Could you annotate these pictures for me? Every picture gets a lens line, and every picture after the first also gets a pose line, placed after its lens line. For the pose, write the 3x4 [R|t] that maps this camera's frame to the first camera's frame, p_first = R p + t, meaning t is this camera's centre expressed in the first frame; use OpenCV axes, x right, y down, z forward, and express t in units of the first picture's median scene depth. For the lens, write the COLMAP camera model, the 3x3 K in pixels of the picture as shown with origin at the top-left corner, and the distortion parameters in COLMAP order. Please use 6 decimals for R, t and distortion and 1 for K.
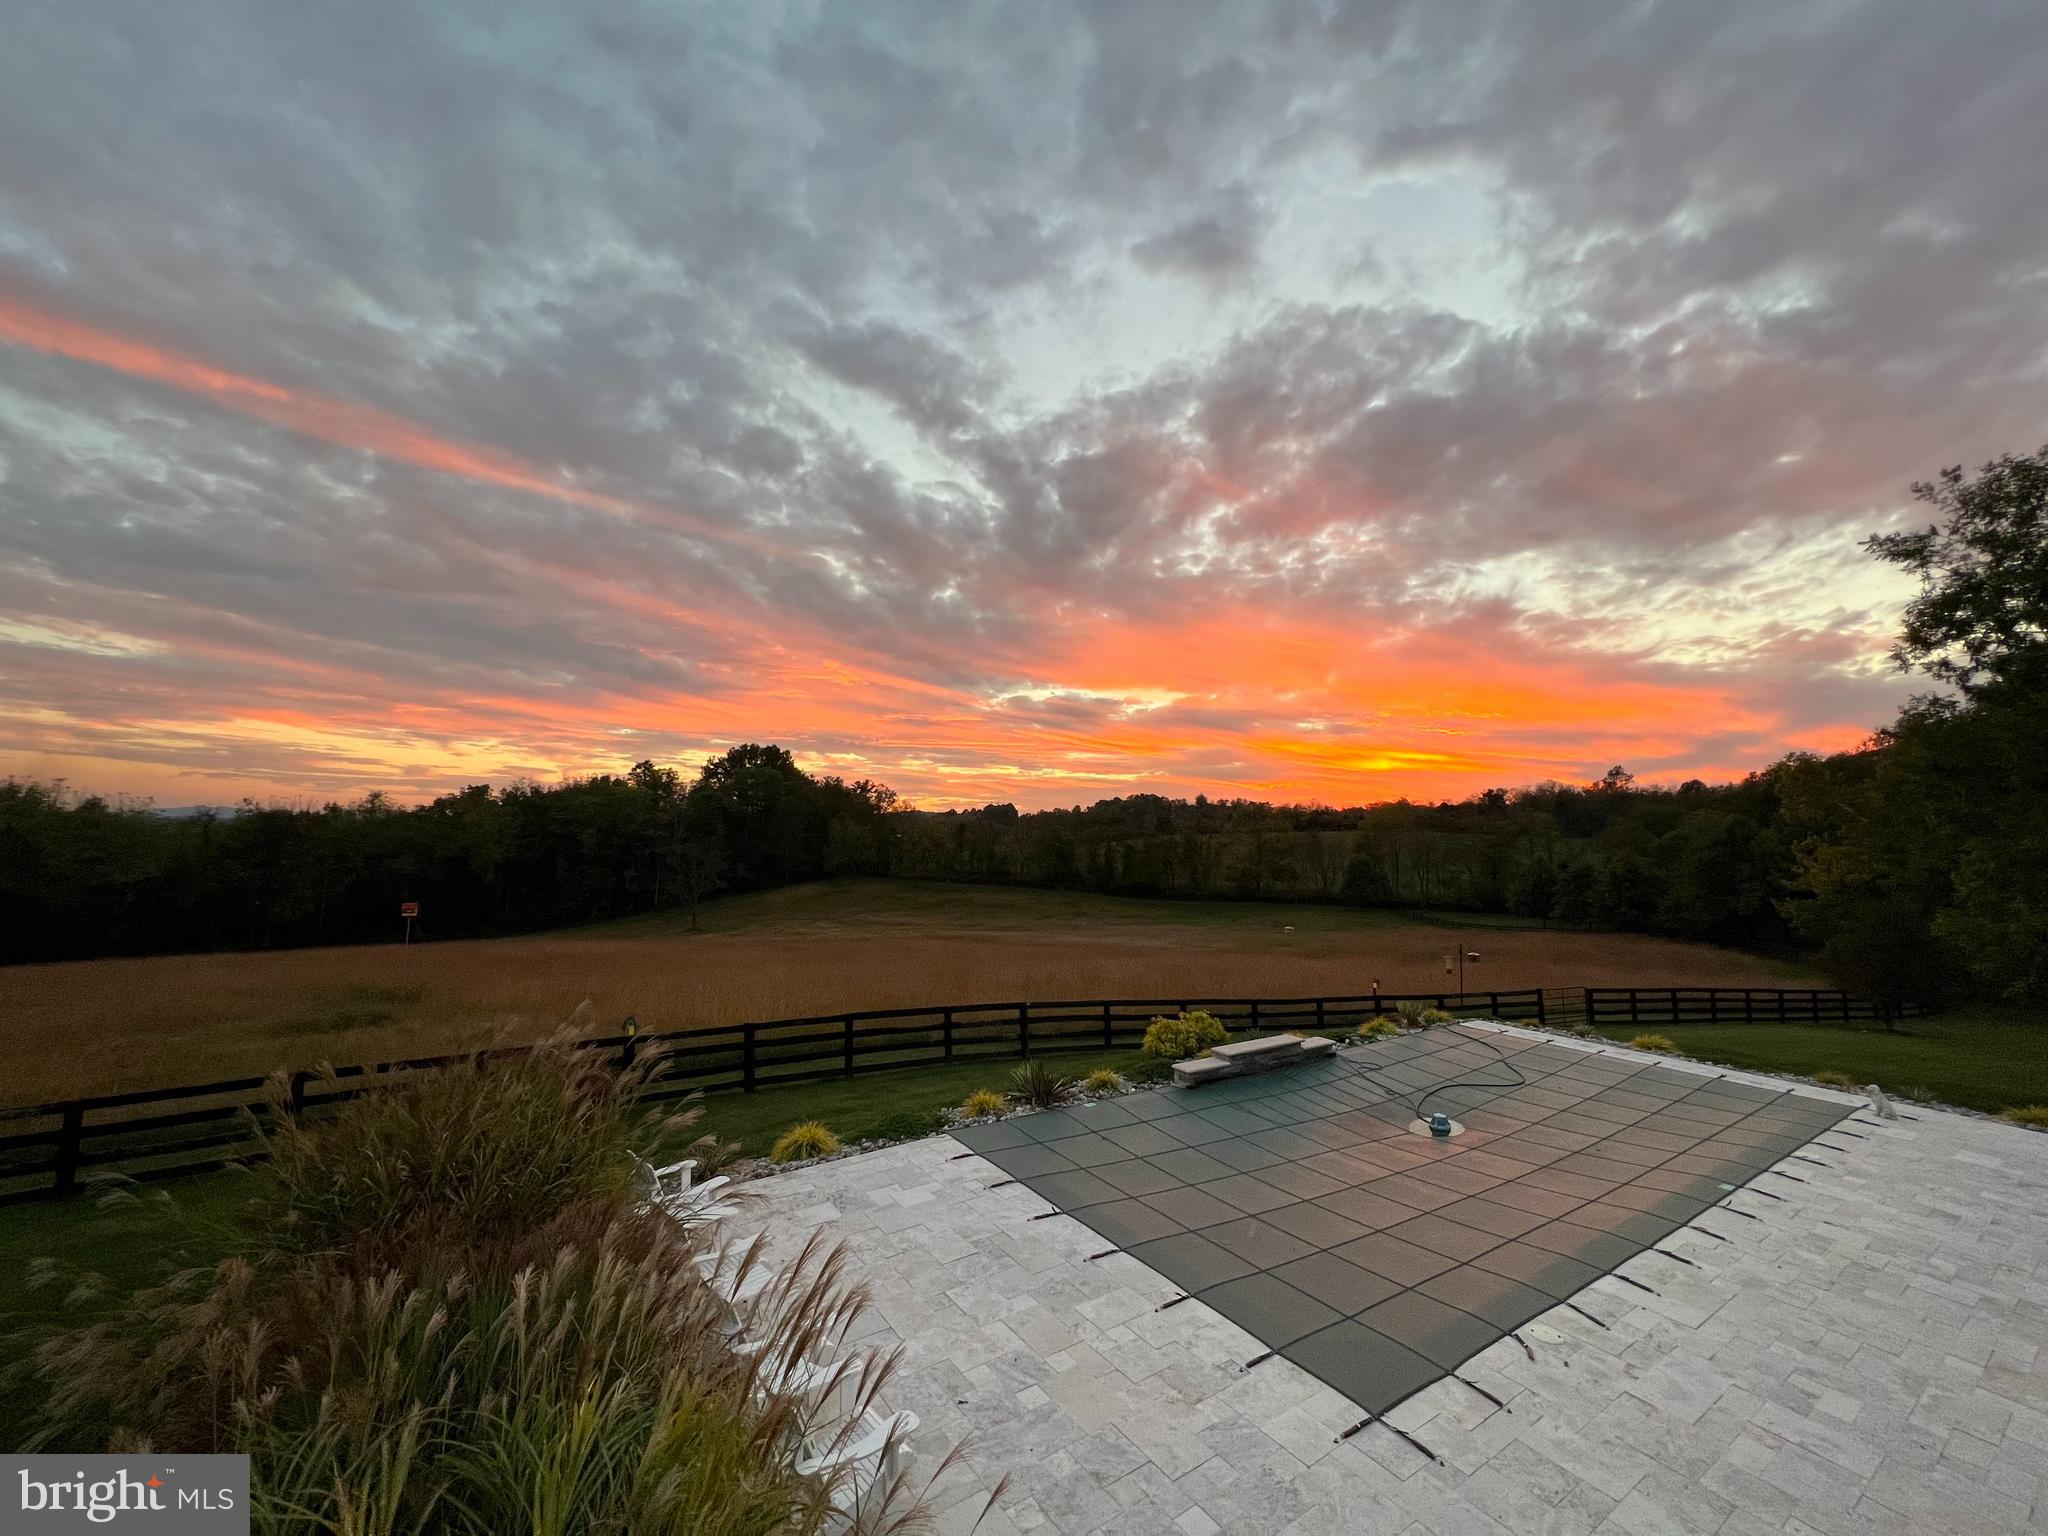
lens RADIAL K [[820.1, 0, 1017.6], [0, 820.1, 775.1], [0, 0, 1]] dist [-0.001593, -0.000012]
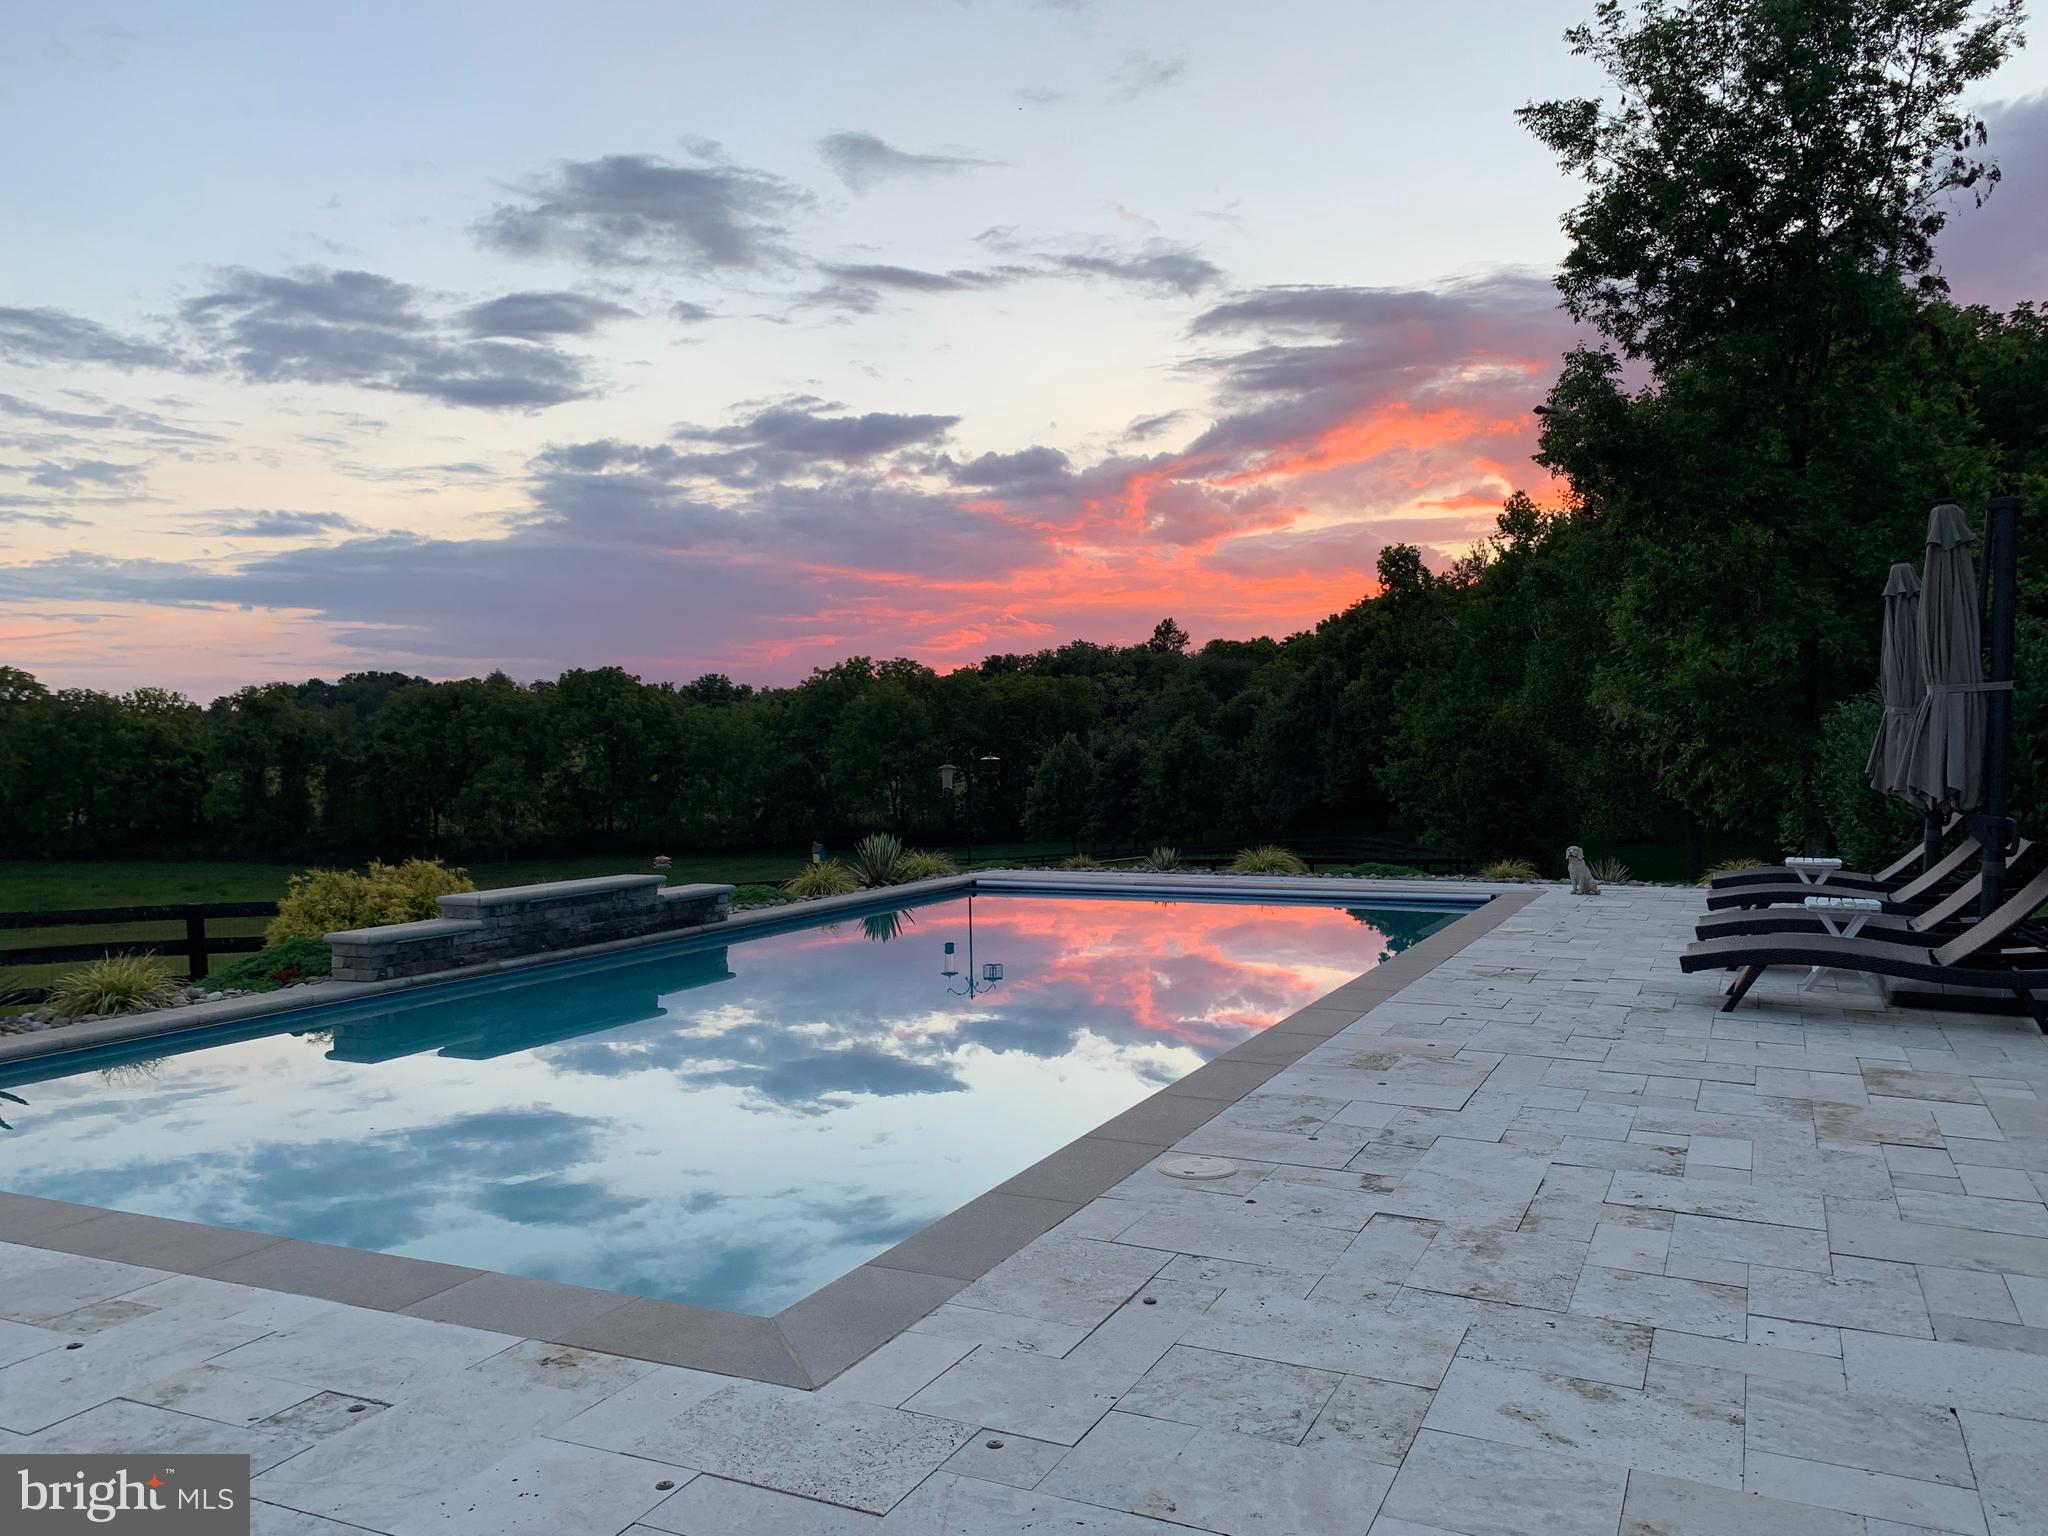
lens RADIAL K [[1563.2, 0, 1020.5], [0, 1563.2, 765.6], [0, 0, 1]] dist [0.053238, -0.073552]
pose [[0.857651, -0.036060, 0.512967, 0.062611], [-0.004565, 0.996965, 0.077715, 0.146548], [-0.514213, -0.068994, 0.854883, 0.136948]]
